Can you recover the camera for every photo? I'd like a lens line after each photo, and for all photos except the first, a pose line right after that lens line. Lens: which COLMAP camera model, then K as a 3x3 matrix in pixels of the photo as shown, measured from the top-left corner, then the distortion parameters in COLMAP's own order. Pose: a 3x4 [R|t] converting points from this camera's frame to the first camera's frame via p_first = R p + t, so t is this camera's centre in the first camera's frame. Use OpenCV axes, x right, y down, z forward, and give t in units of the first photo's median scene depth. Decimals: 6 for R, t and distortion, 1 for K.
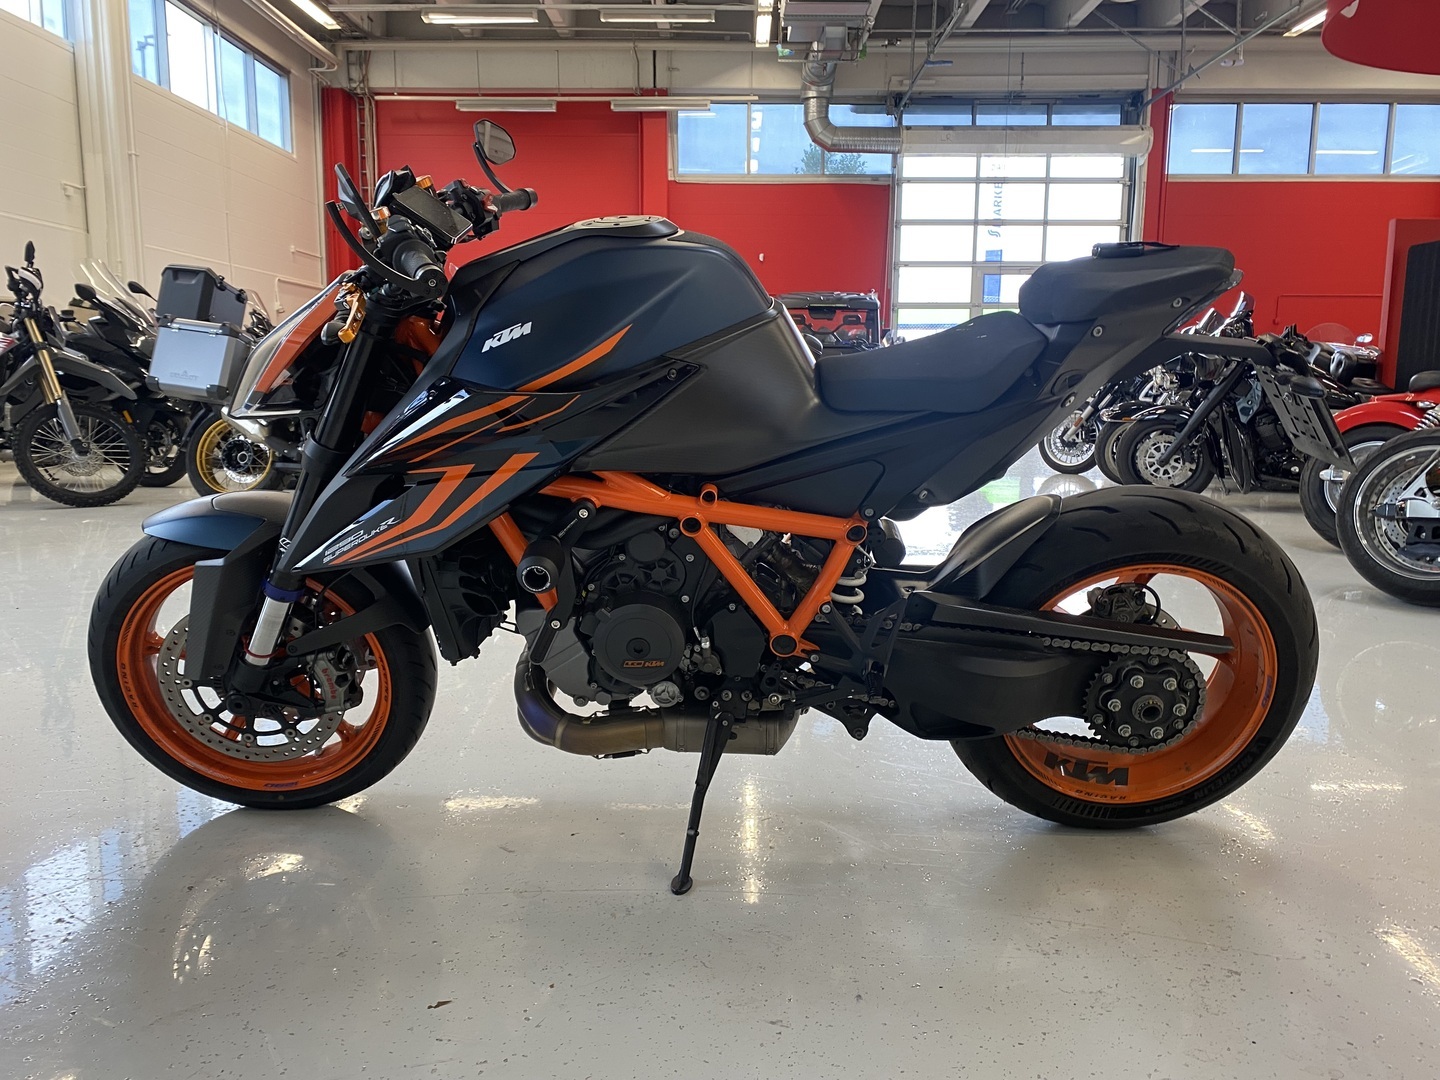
lens RADIAL K [[1093.9, 0, 720.0], [0, 1093.9, 540.0], [0, 0, 1]] dist [-0.000717, -0.020042]
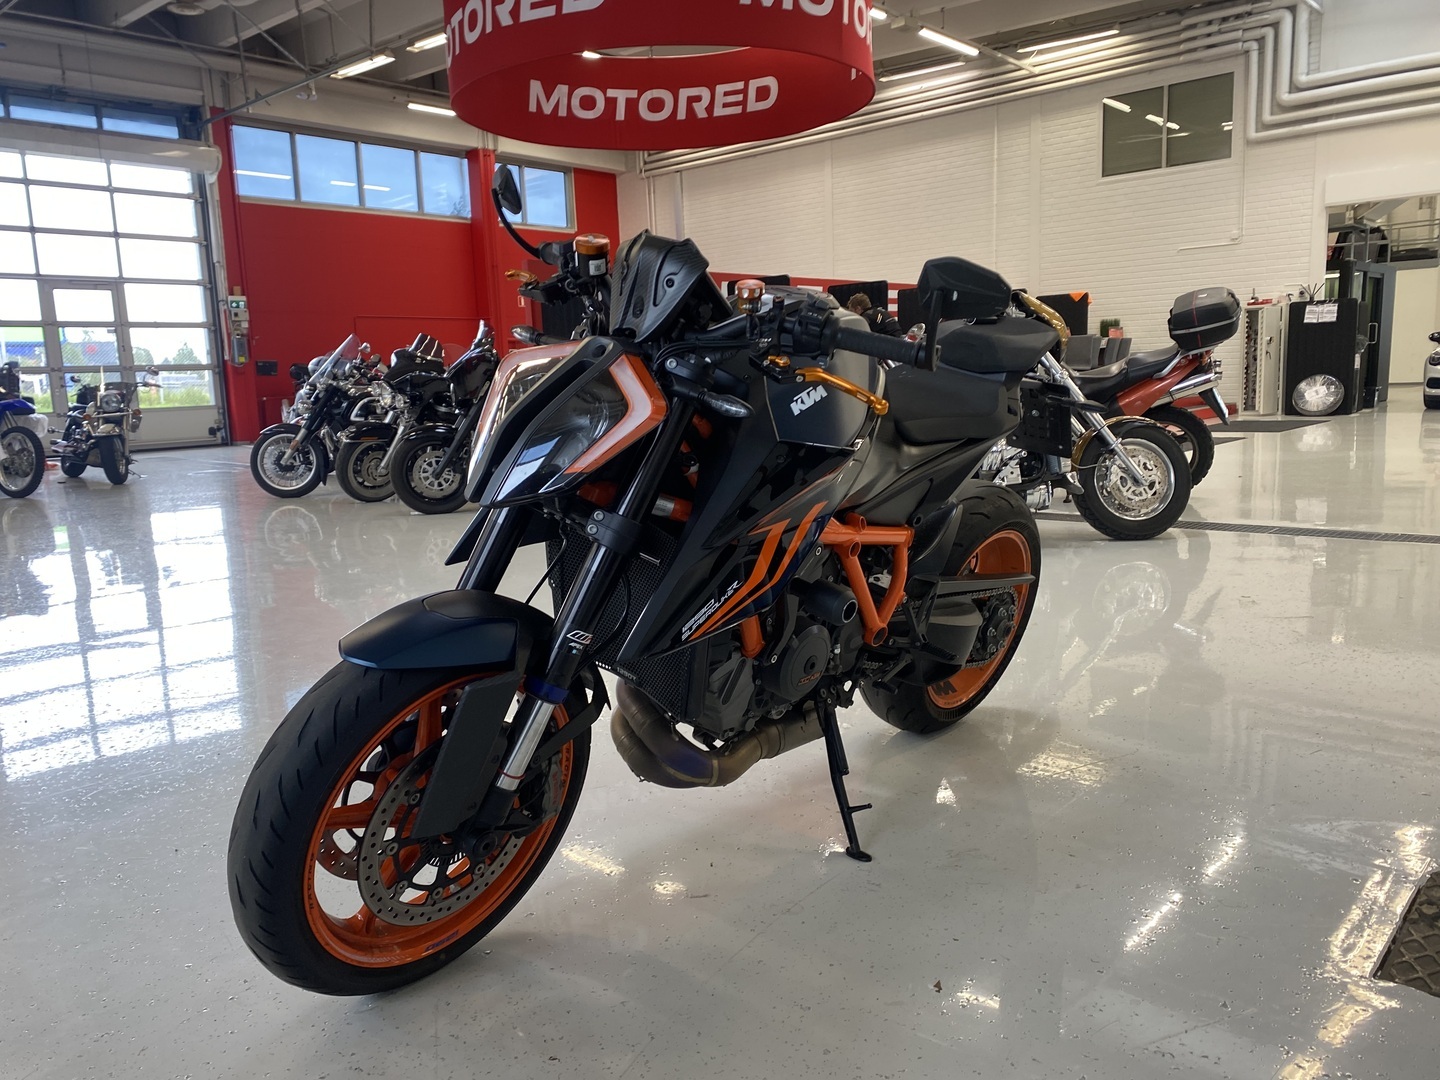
lens RADIAL K [[1086.0, 0, 720.0], [0, 1086.0, 540.0], [0, 0, 1]] dist [0.000761, 0.000276]
pose [[0.654843, -0.139170, 0.742841, -0.099414], [0.148320, 0.987450, 0.054248, -0.010869], [-0.741068, 0.074654, 0.667267, 0.031399]]
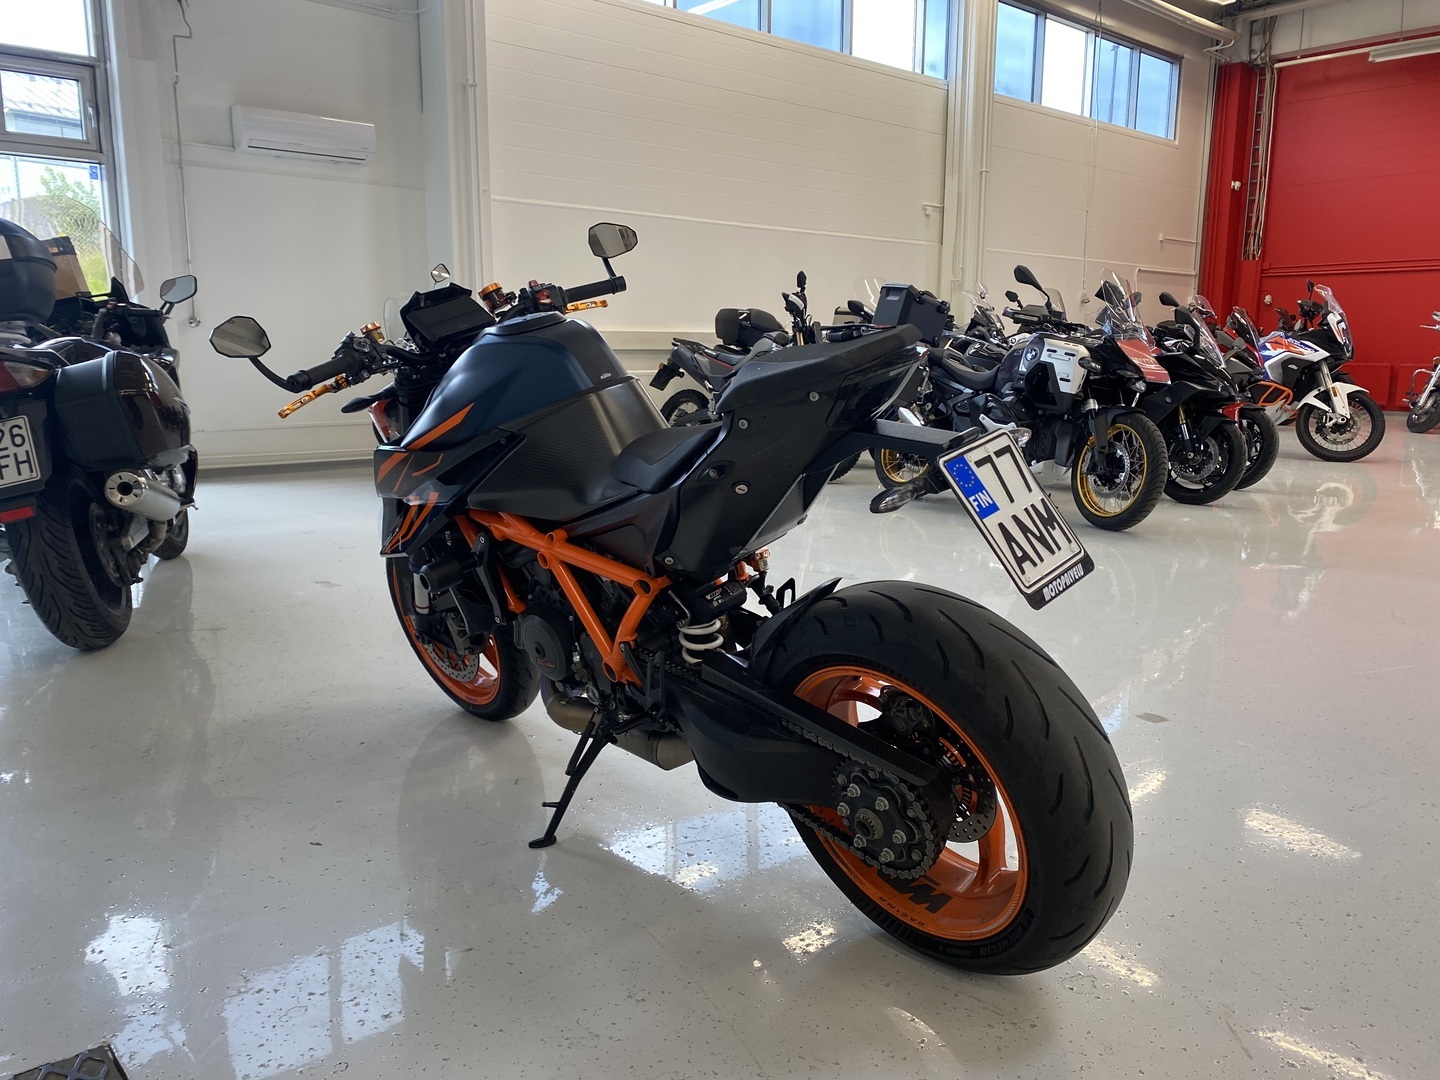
lens RADIAL K [[1093.9, 0, 720.0], [0, 1093.9, 540.0], [0, 0, 1]] dist [-0.000717, -0.020042]
pose [[0.668931, 0.114827, -0.734402, 0.100406], [-0.099968, 0.992918, 0.064192, -0.013309], [0.736571, 0.030477, 0.675673, 0.030304]]
